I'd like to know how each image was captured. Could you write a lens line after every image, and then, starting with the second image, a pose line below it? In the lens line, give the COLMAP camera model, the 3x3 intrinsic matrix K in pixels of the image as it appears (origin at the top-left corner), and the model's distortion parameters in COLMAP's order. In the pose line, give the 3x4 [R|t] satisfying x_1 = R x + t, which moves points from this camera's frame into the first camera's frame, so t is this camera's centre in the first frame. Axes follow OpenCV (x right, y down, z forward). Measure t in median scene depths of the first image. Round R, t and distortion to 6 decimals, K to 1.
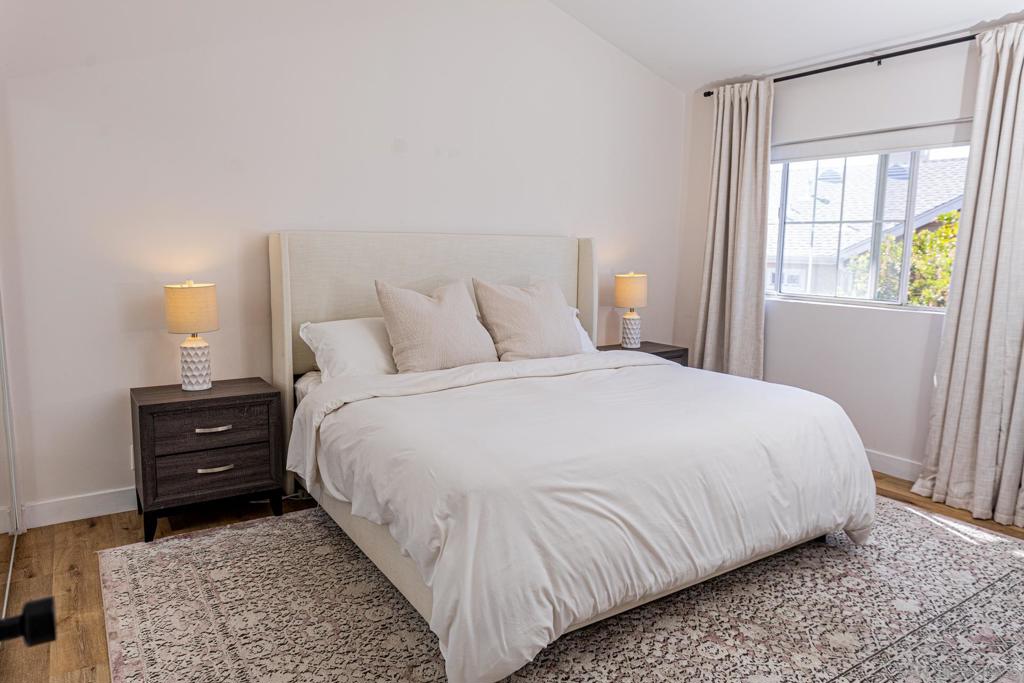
lens RADIAL K [[691.1, 0, 512.0], [0, 691.1, 341.5], [0, 0, 1]] dist [0.001387, -0.000197]
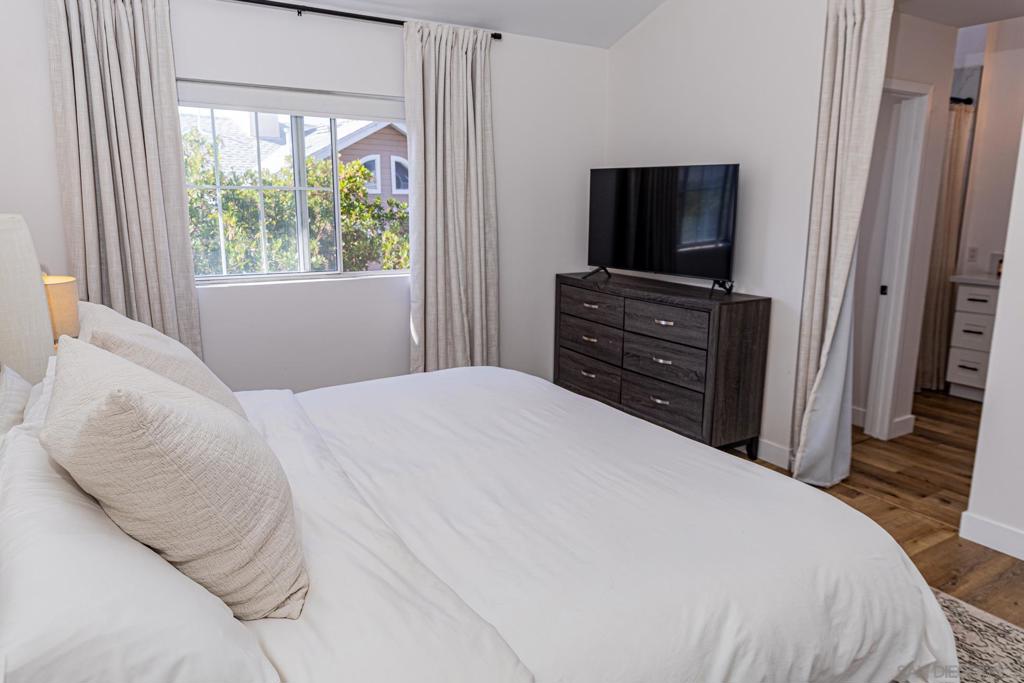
lens RADIAL K [[691.1, 0, 512.0], [0, 691.1, 341.5], [0, 0, 1]] dist [0.001387, -0.000197]
pose [[0.049539, -0.194746, 0.979602, -0.417057], [0.134727, 0.973145, 0.186649, -0.107521], [-0.989644, 0.122732, 0.074447, 0.673599]]
